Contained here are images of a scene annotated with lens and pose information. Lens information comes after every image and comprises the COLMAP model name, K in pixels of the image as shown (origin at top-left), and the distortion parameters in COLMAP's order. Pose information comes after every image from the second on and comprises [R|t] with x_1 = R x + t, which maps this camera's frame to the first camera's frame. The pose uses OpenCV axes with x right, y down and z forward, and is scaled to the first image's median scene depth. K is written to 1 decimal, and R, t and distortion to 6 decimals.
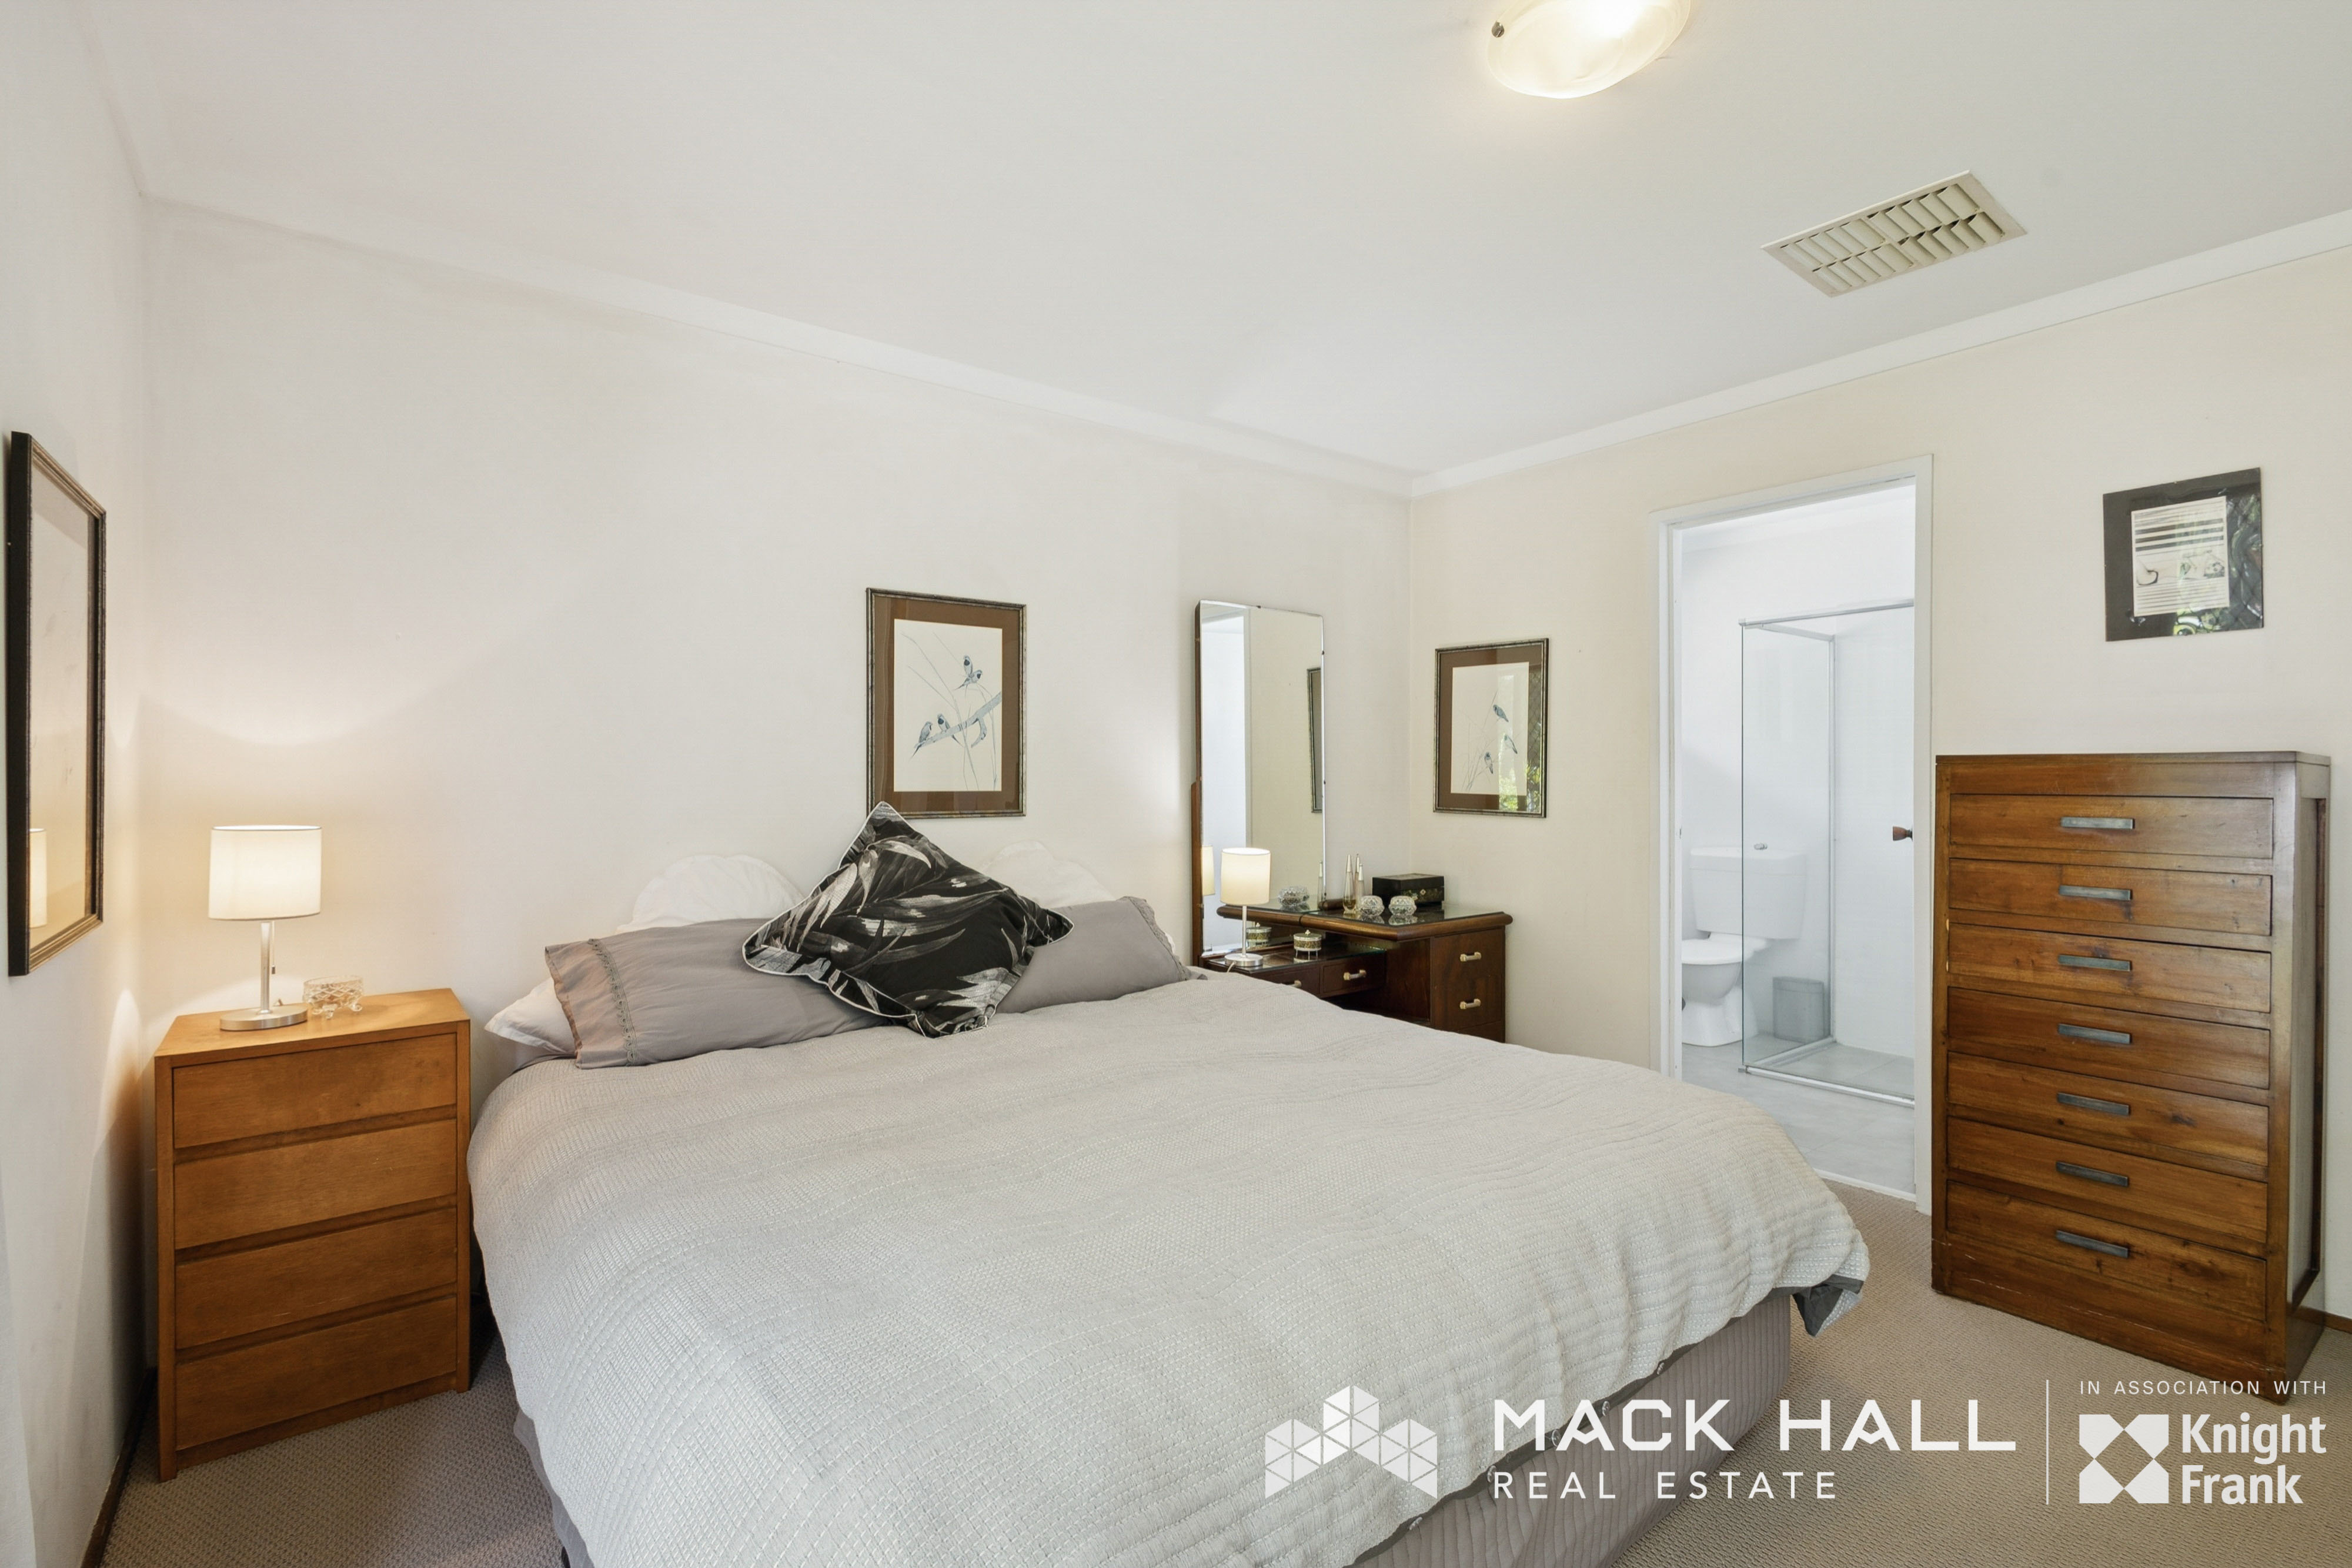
lens RADIAL K [[1081.6, 0, 1176.0], [0, 1081.6, 784.0], [0, 0, 1]] dist [-0.000437, 0.000152]
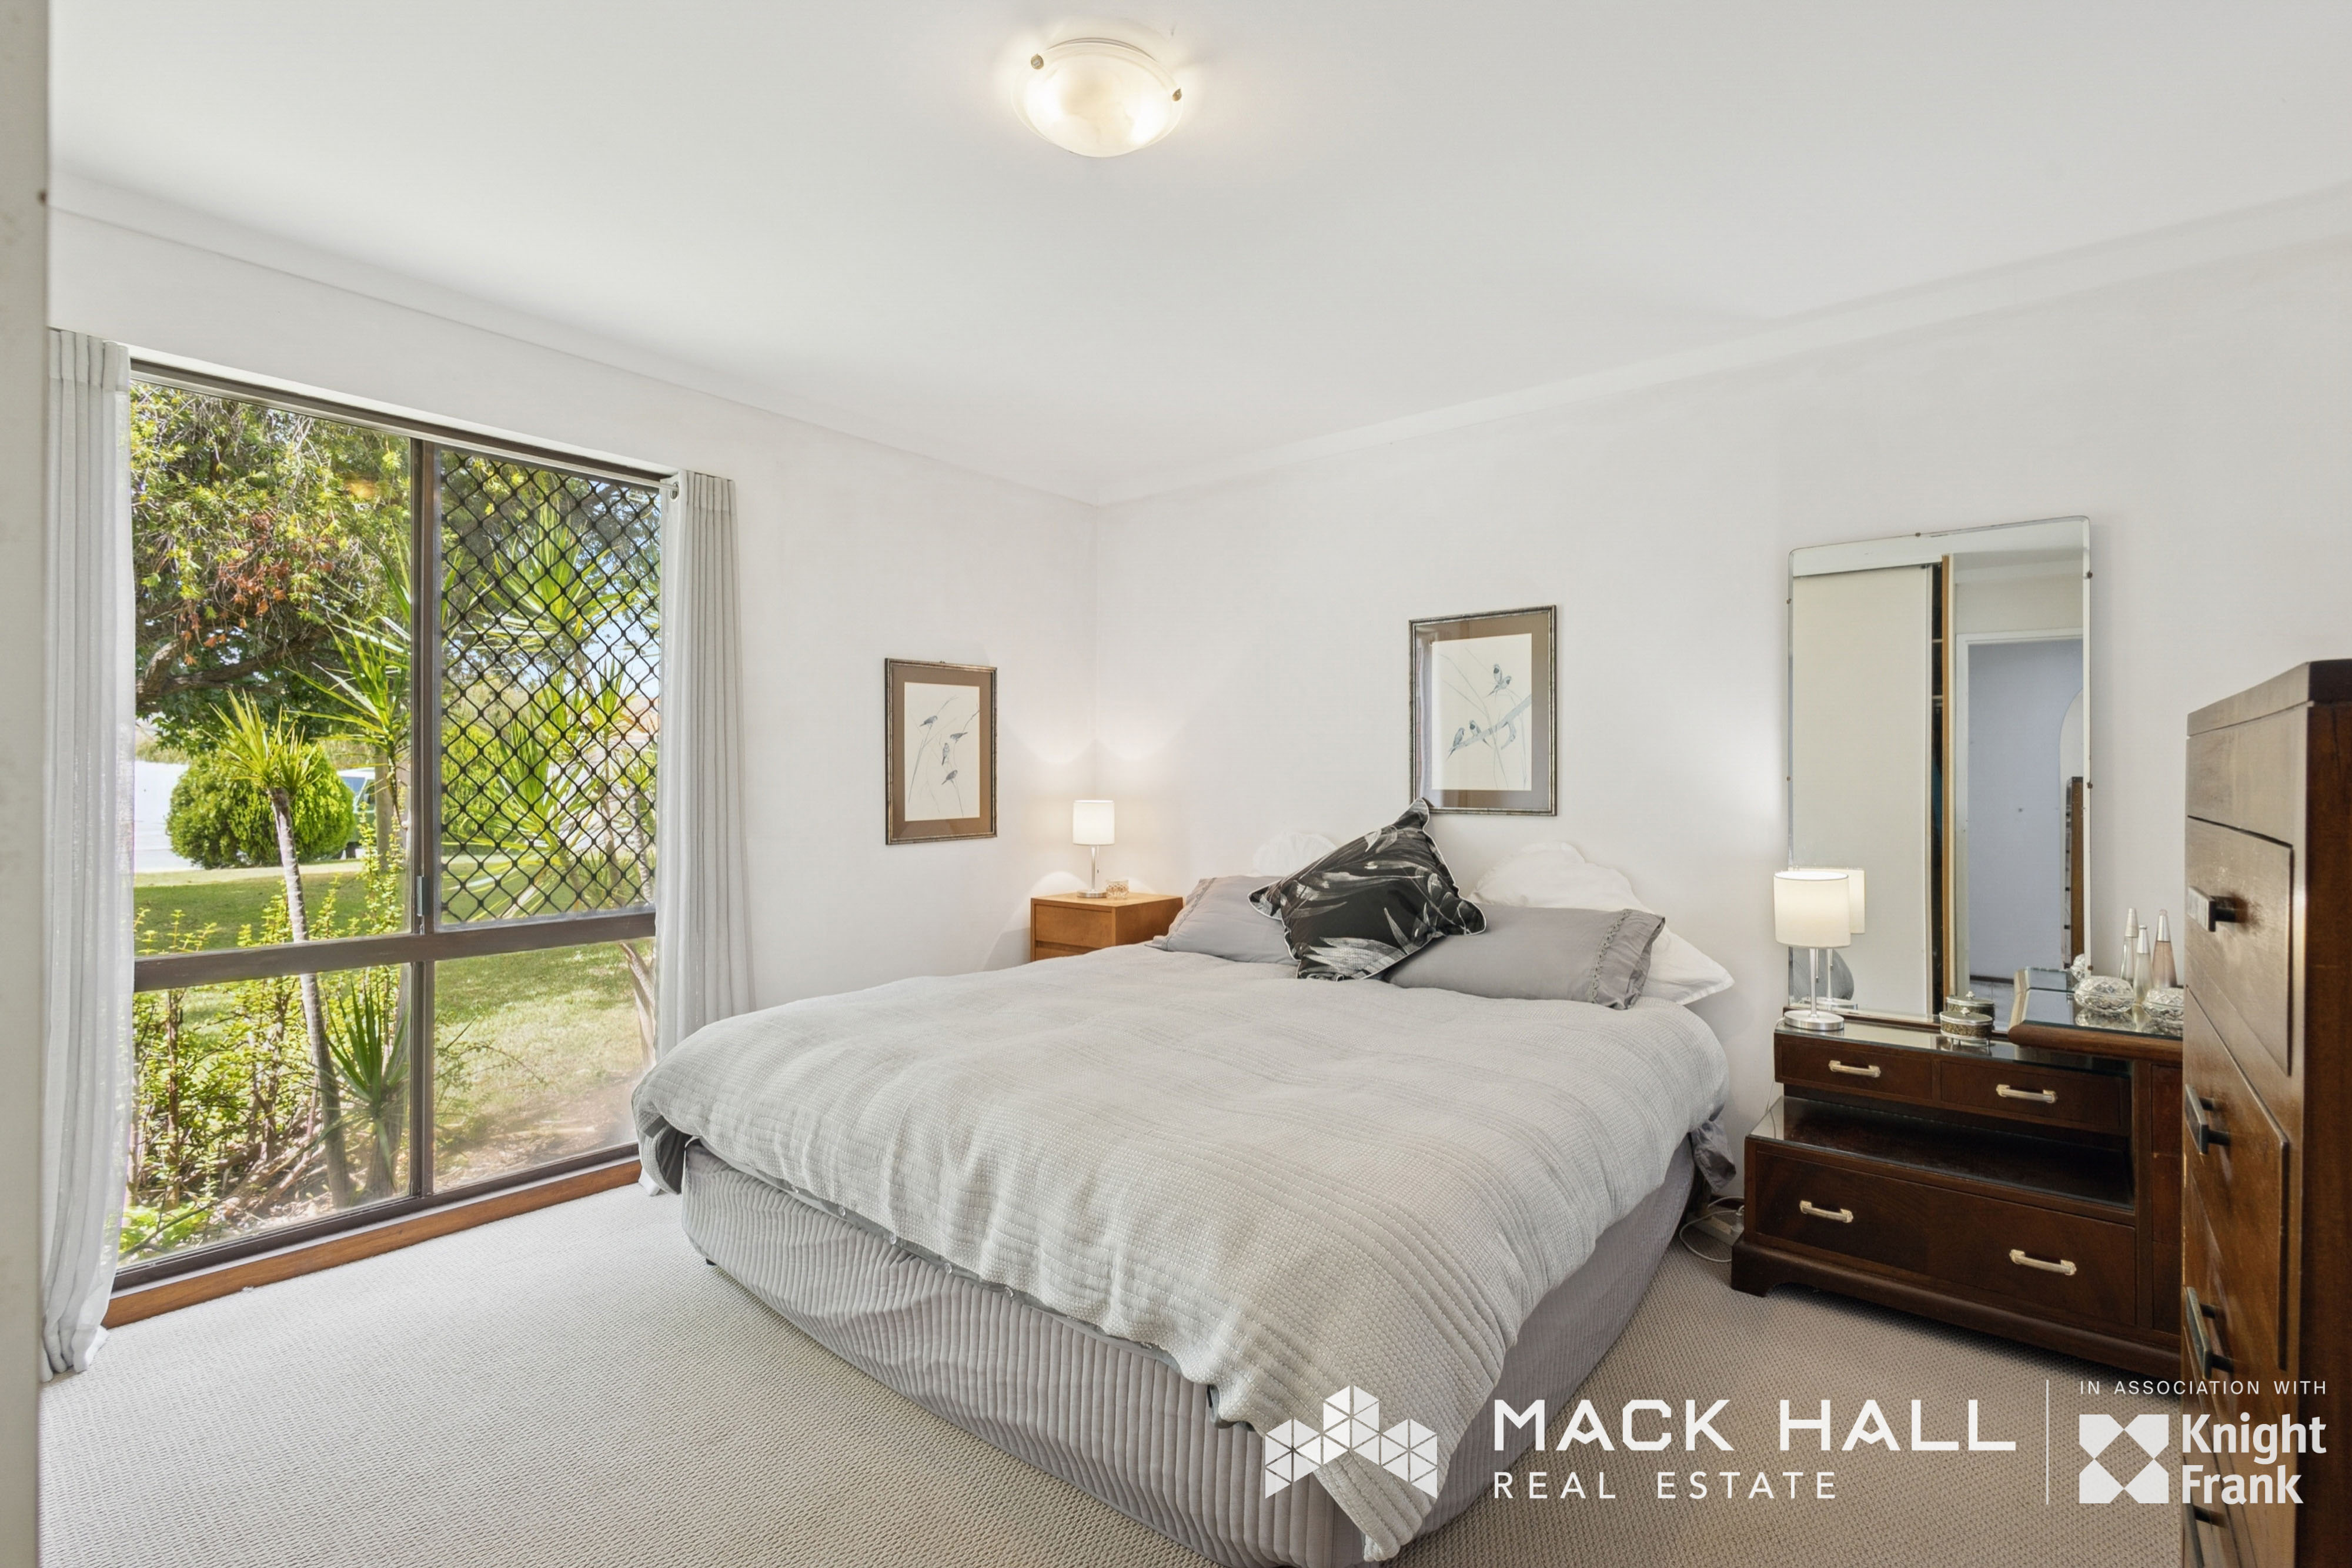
lens RADIAL K [[1081.6, 0, 1176.0], [0, 1081.6, 784.0], [0, 0, 1]] dist [-0.000437, 0.000152]
pose [[0.238590, 0.003144, -0.971115, 0.864205], [-0.009900, 0.999951, 0.000805, 0.002951], [0.971070, 0.009422, 0.238609, 0.487217]]
